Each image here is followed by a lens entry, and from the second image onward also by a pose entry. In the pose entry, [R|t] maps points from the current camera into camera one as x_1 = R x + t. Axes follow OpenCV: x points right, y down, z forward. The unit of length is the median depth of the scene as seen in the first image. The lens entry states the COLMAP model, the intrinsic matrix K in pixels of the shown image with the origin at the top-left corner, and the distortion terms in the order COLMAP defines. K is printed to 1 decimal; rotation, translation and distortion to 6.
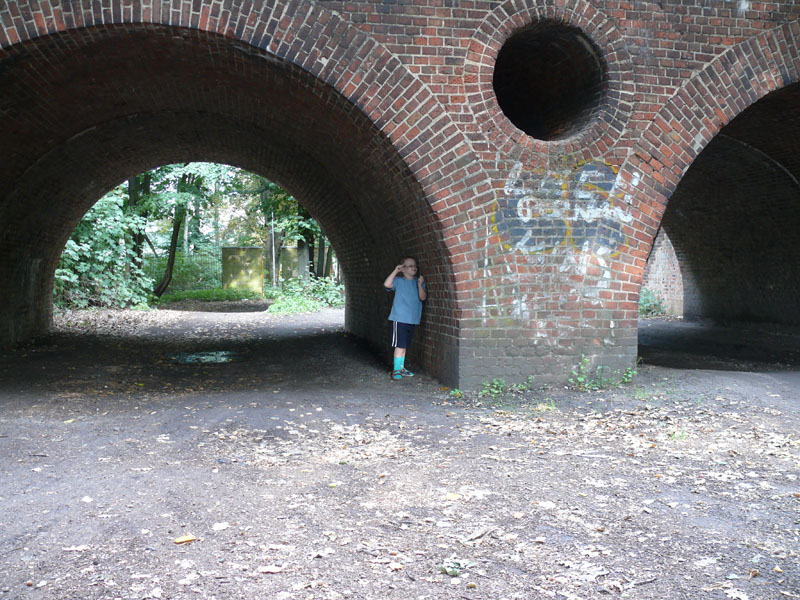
lens RADIAL K [[826.4, 0, 389.4], [0, 826.4, 301.0], [0, 0, 1]] dist [-0.202207, 0.236815]
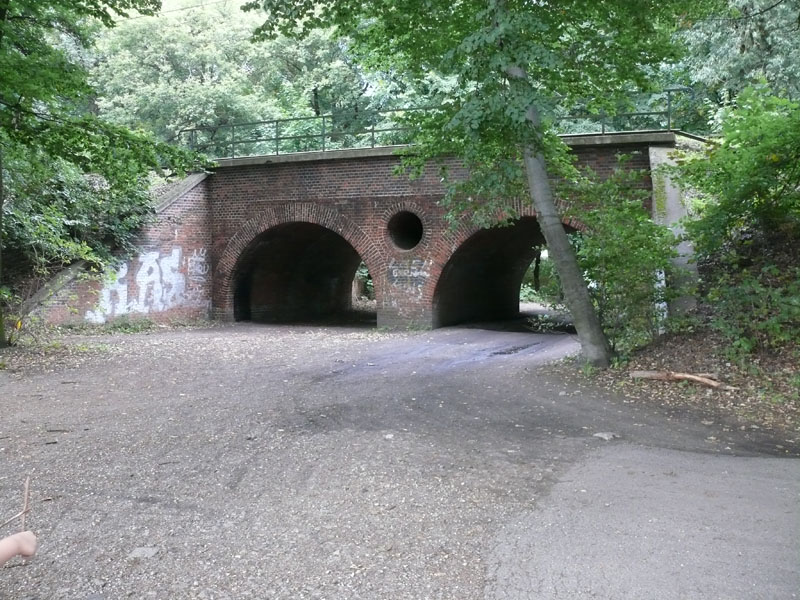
lens RADIAL K [[826.4, 0, 389.4], [0, 826.4, 301.0], [0, 0, 1]] dist [-0.202207, 0.236815]
pose [[0.815880, 0.026780, -0.577601, 2.068362], [-0.019338, 0.999632, 0.019033, -0.065378], [0.577898, -0.004359, 0.816097, -1.685936]]
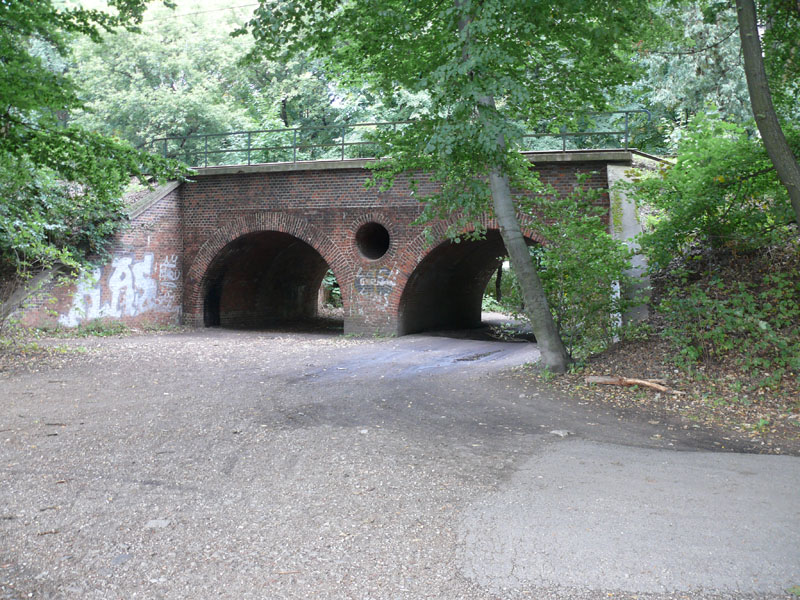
lens RADIAL K [[826.4, 0, 389.4], [0, 826.4, 301.0], [0, 0, 1]] dist [-0.202207, 0.236815]
pose [[0.841599, 0.031756, -0.539169, 2.113268], [-0.033089, 0.999426, 0.007215, -0.063757], [0.539089, 0.011768, 0.842166, -1.789584]]
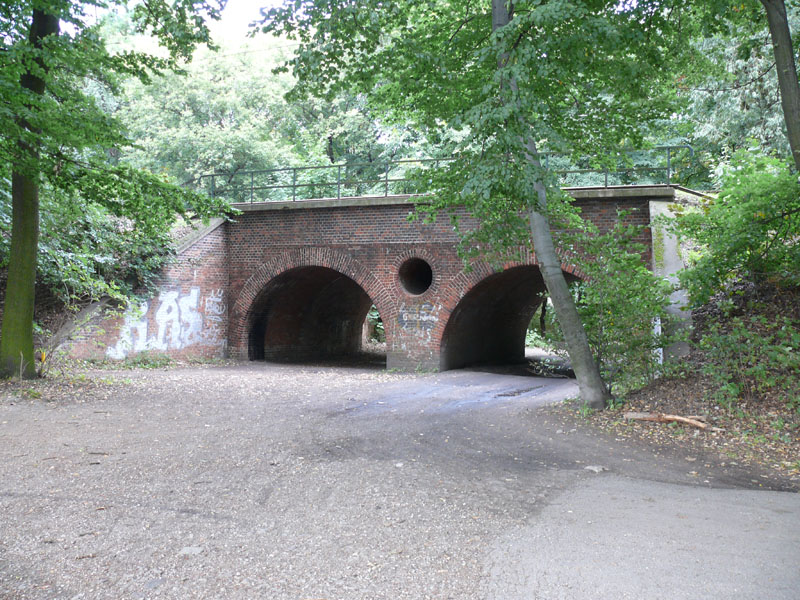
lens RADIAL K [[826.4, 0, 389.4], [0, 826.4, 301.0], [0, 0, 1]] dist [-0.202207, 0.236815]
pose [[0.809507, 0.012191, -0.586984, 2.139236], [-0.038928, 0.998699, -0.032944, -0.065014], [0.585818, 0.049518, 0.808928, -1.797679]]
